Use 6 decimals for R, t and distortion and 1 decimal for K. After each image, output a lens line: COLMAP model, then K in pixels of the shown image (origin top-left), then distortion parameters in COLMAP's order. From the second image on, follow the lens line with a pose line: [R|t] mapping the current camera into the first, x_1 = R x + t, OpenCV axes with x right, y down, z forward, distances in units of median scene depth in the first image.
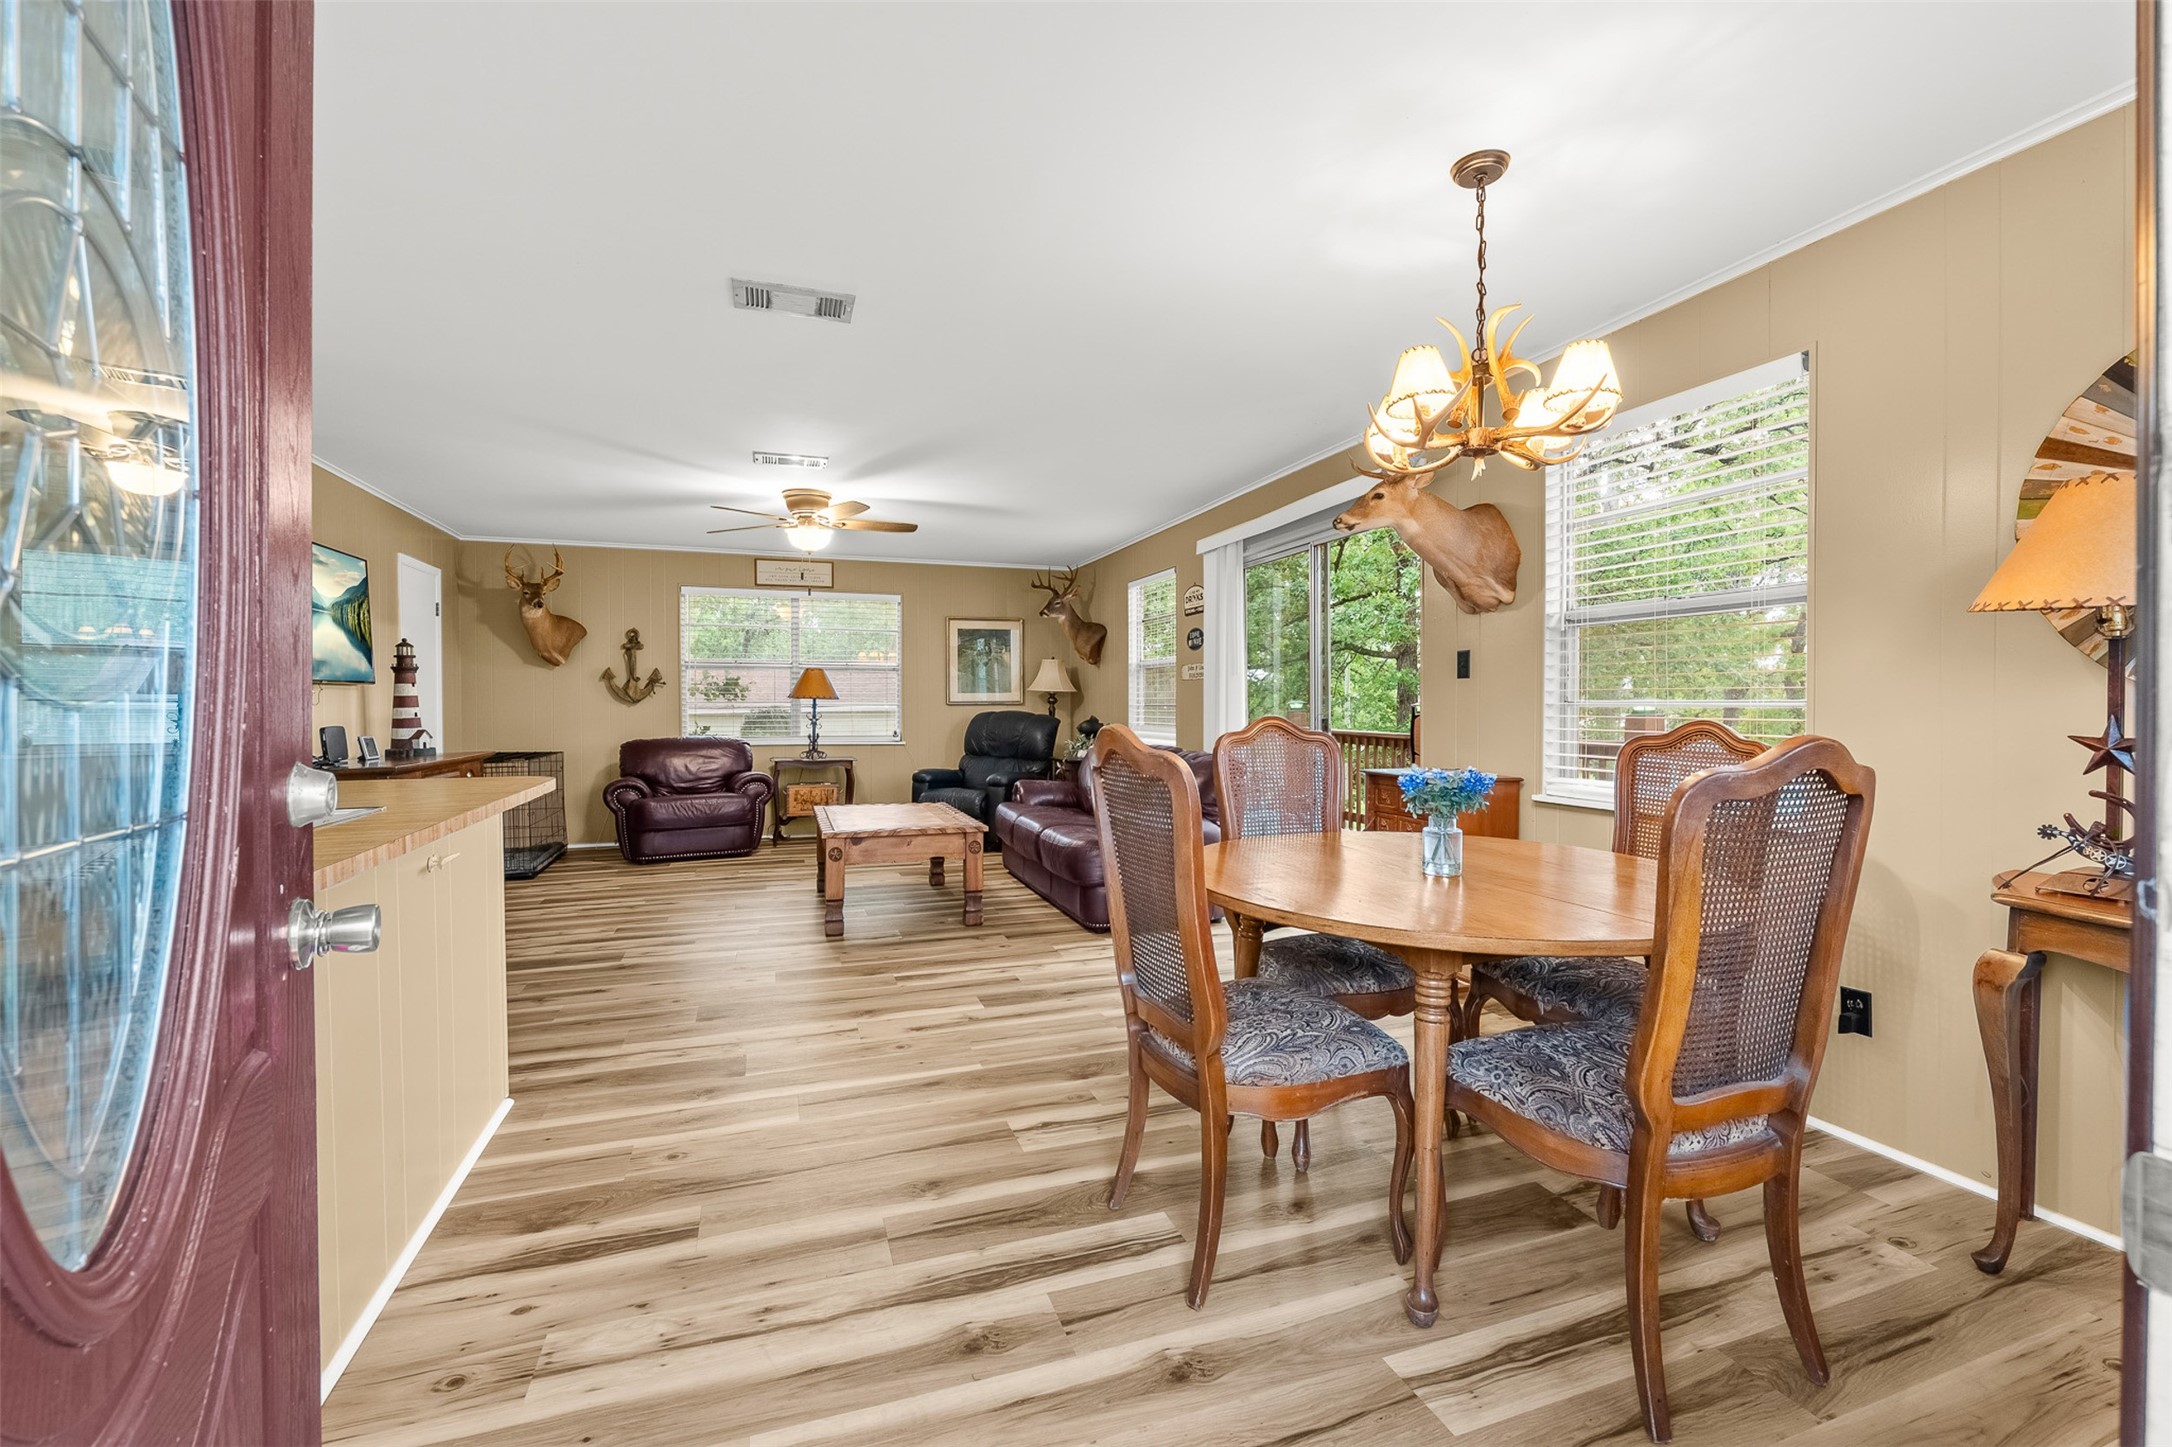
lens RADIAL K [[900.0, 0, 1082.9], [0, 900.0, 726.8], [0, 0, 1]] dist [-0.010656, -0.000009]
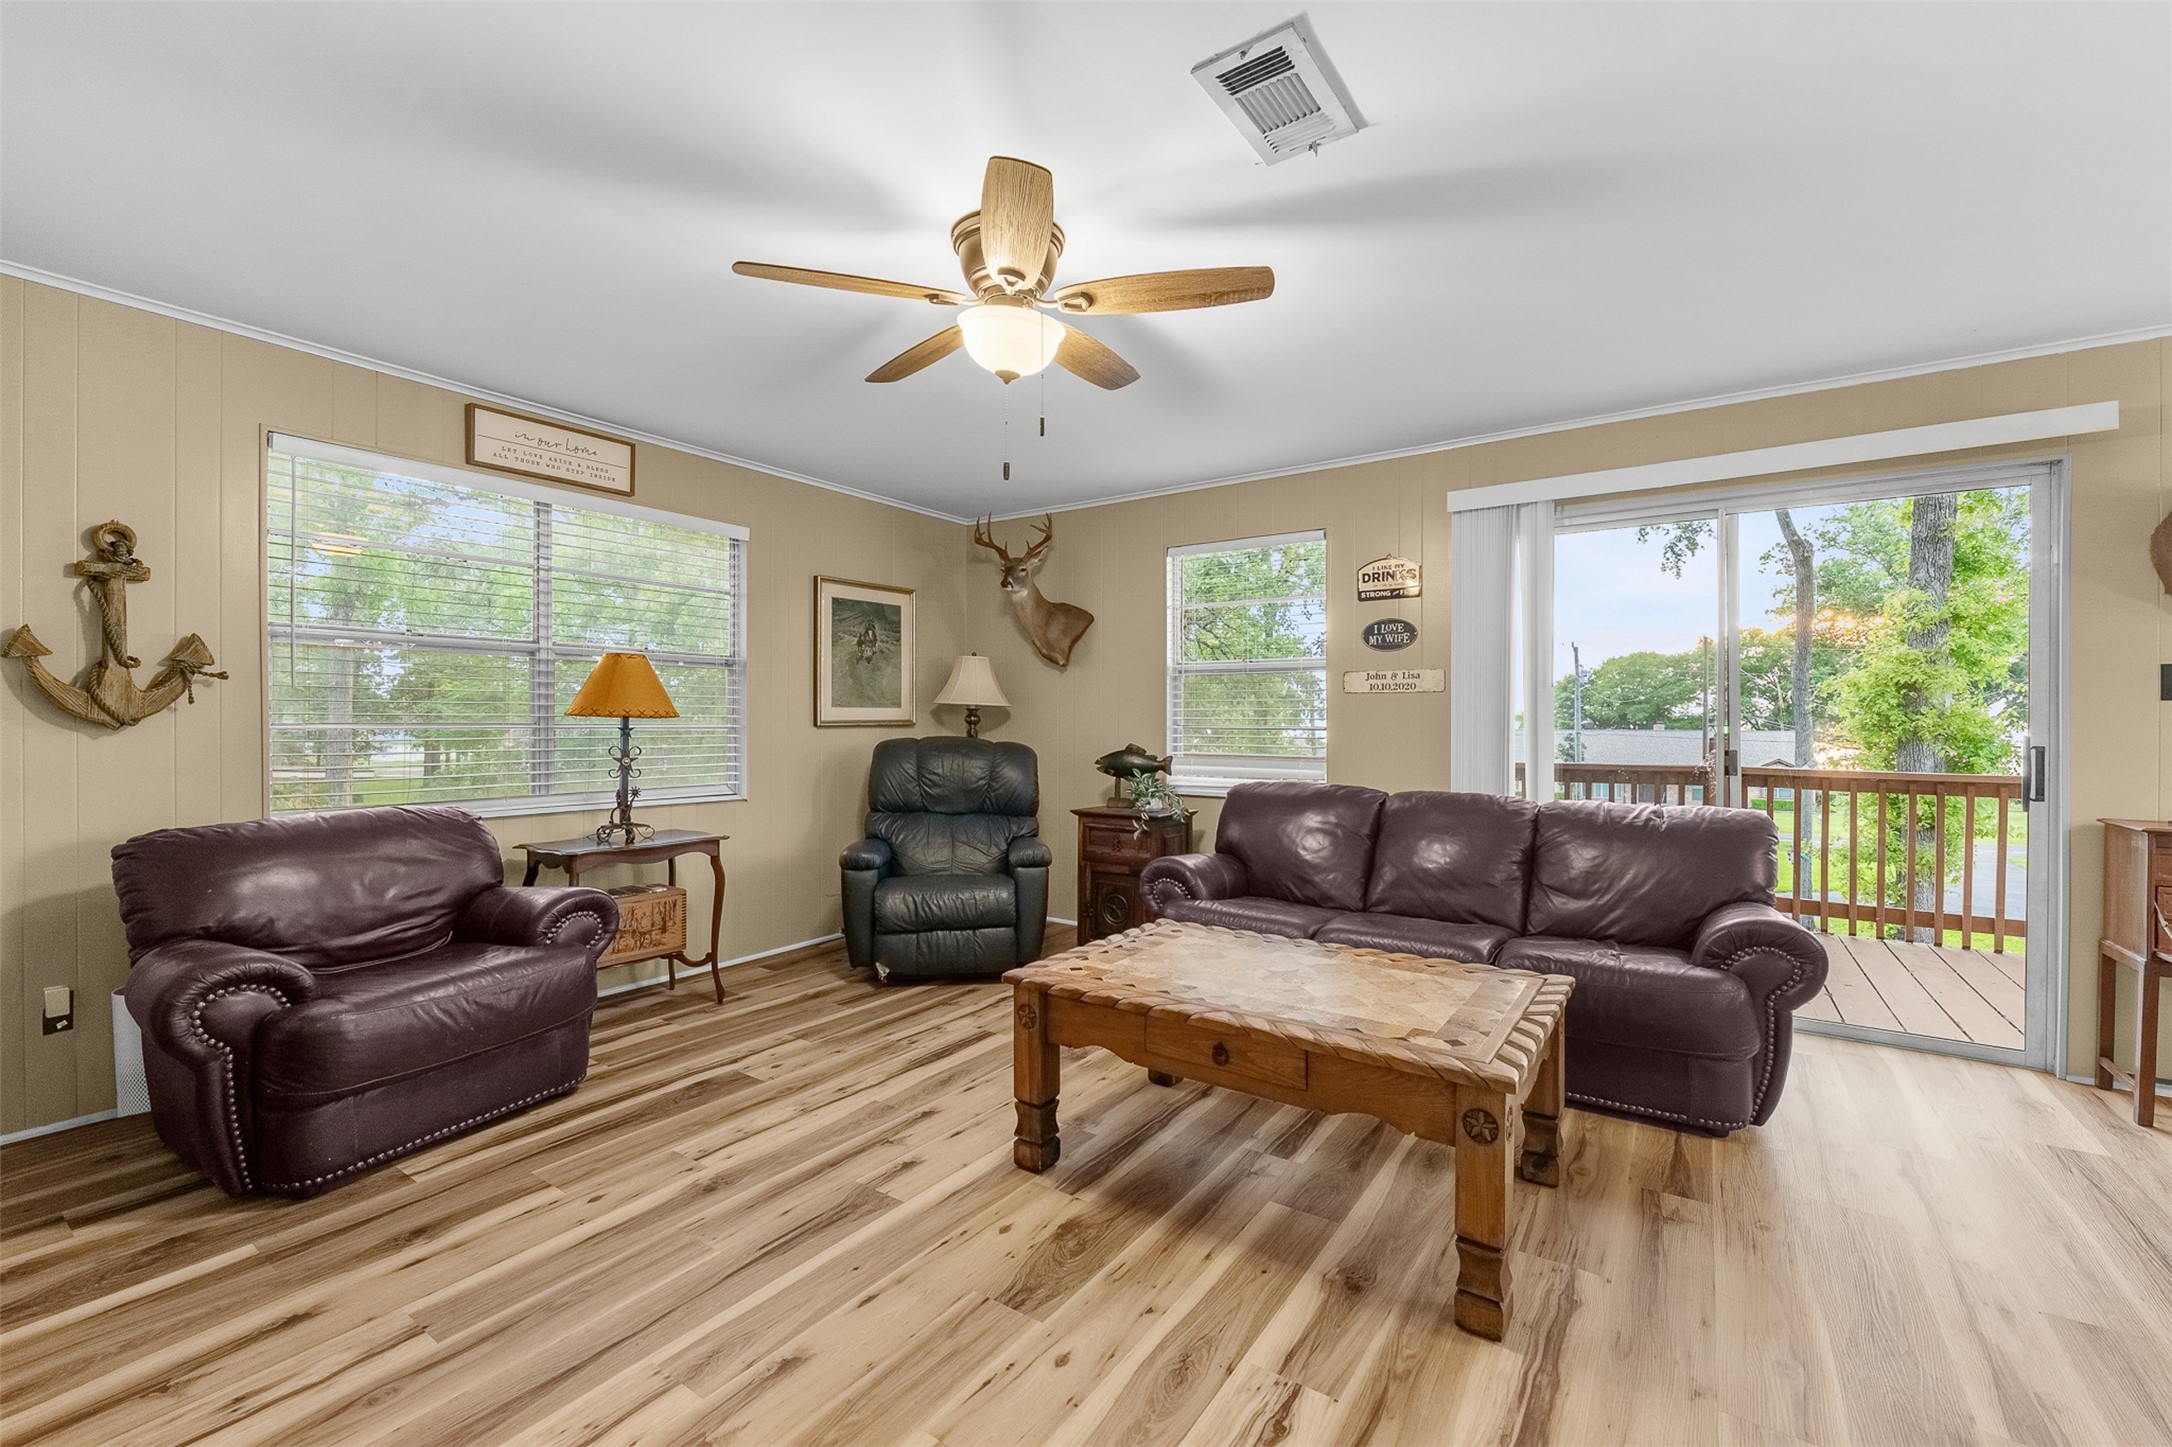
lens RADIAL K [[900.0, 0, 1082.9], [0, 900.0, 726.8], [0, 0, 1]] dist [-0.010656, -0.000009]
pose [[0.806489, -0.004338, 0.591233, -0.409838], [0.013257, 0.999854, -0.010747, -0.018318], [-0.591100, 0.016505, 0.806429, 0.496177]]
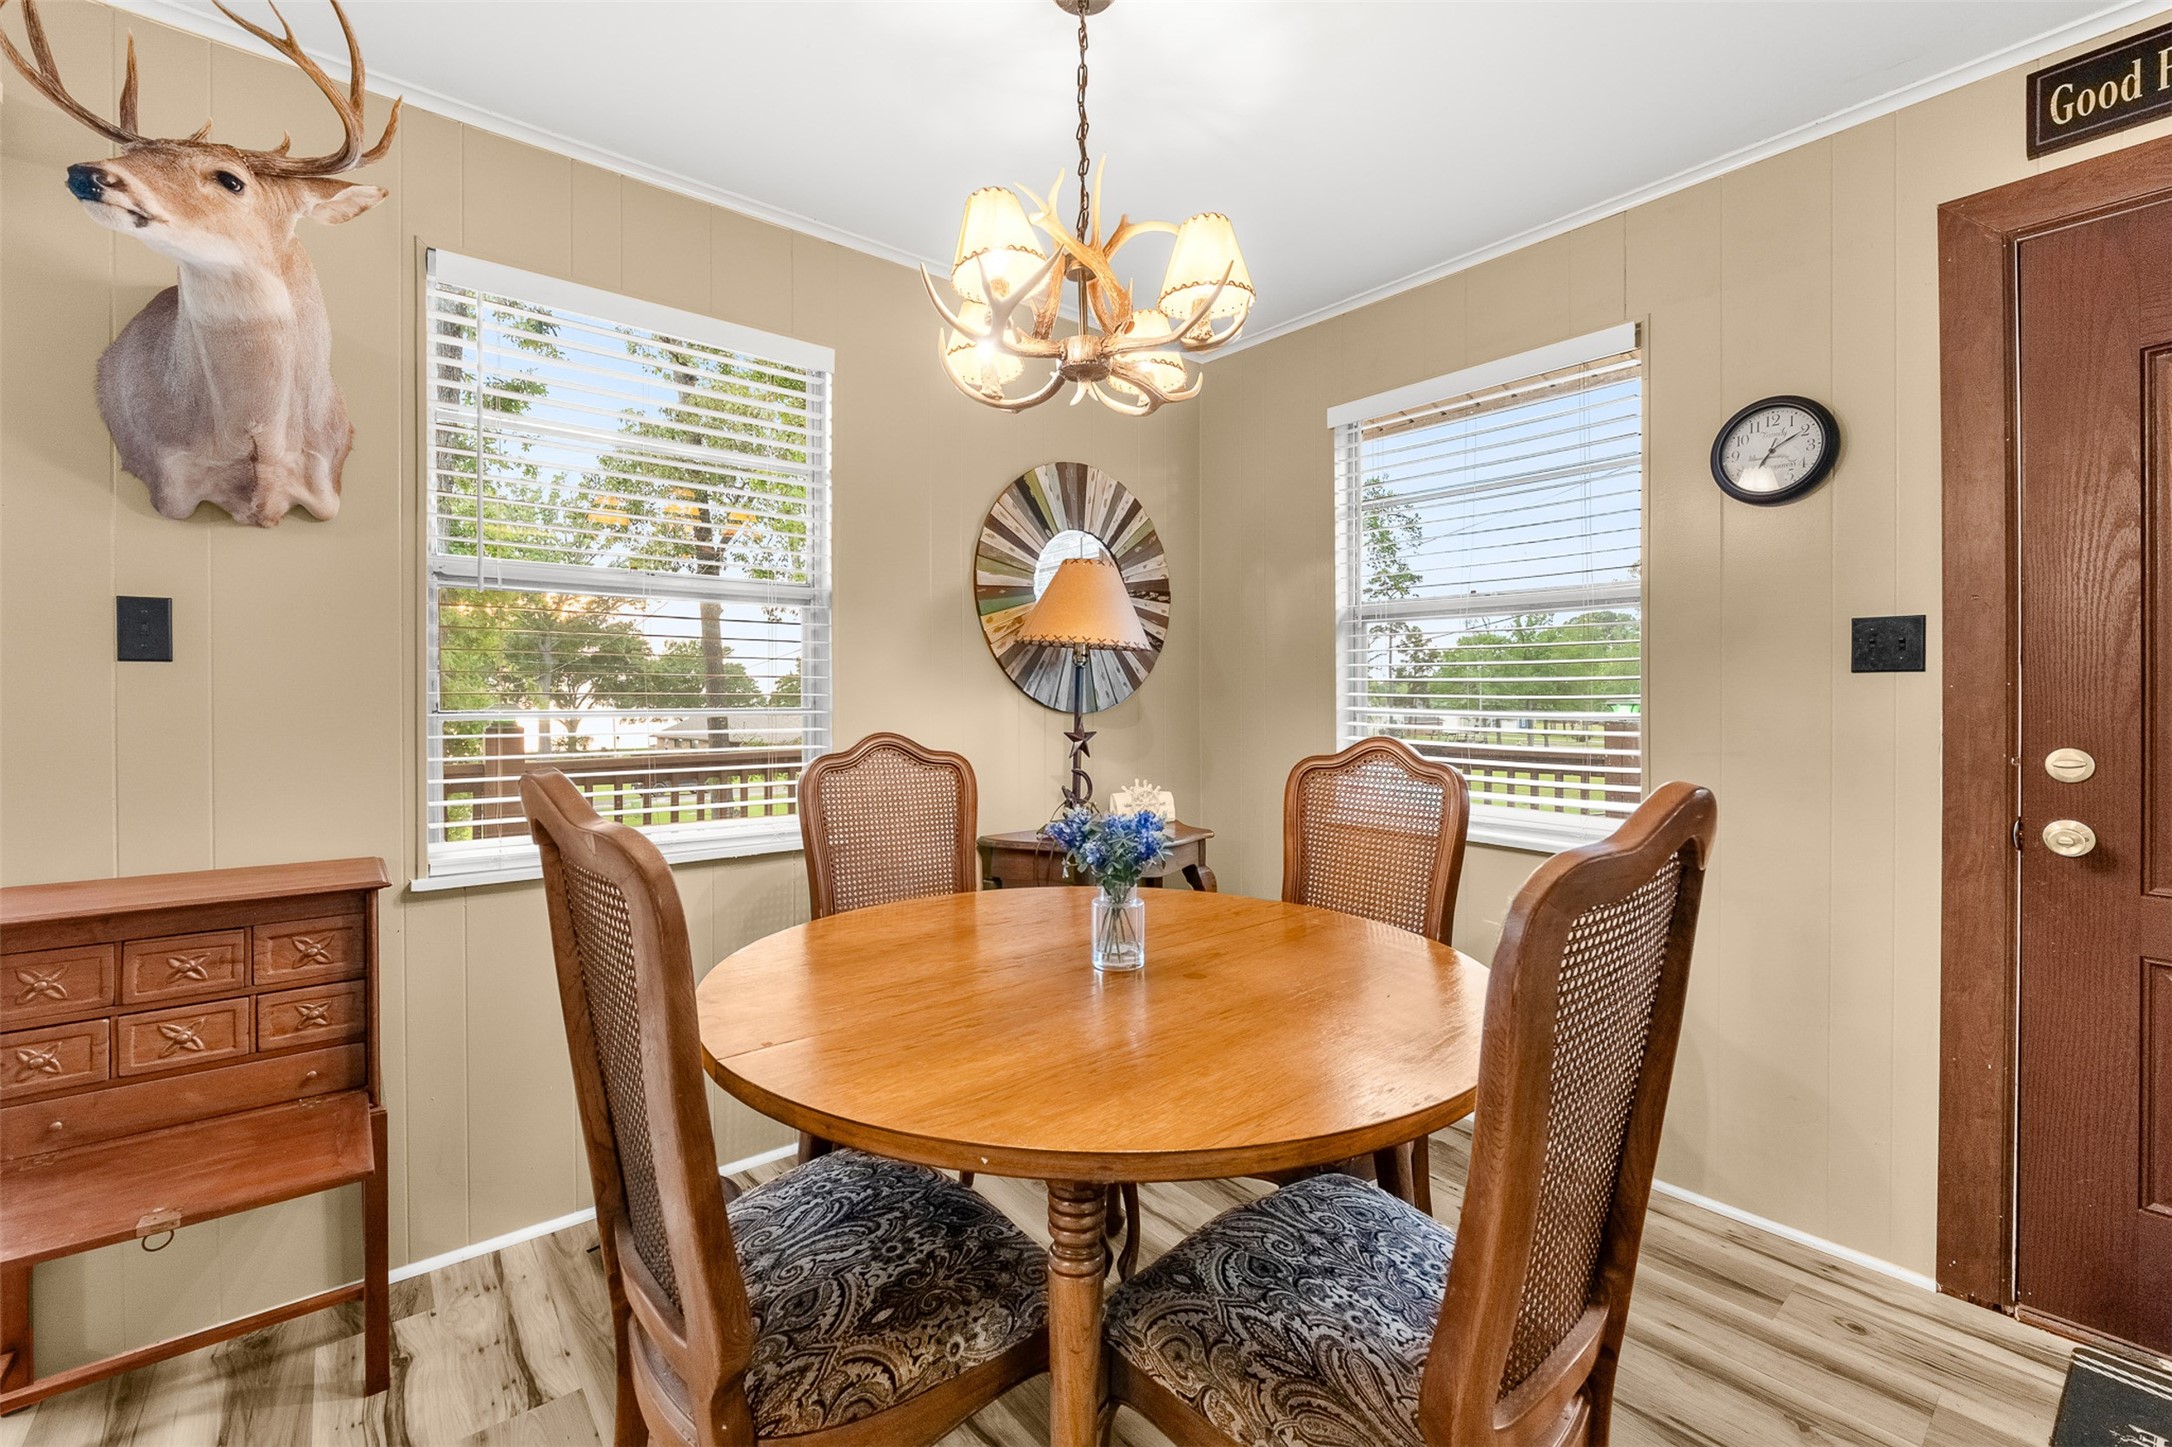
lens RADIAL K [[914.4, 0, 1086.4], [0, 914.4, 697.7], [0, 0, 1]] dist [-0.011207, 0.000040]
pose [[-0.348773, 0.000836, 0.937207, -0.077471], [0.024747, 0.999659, 0.008318, -0.014451], [-0.936881, 0.026094, -0.348675, 0.381824]]
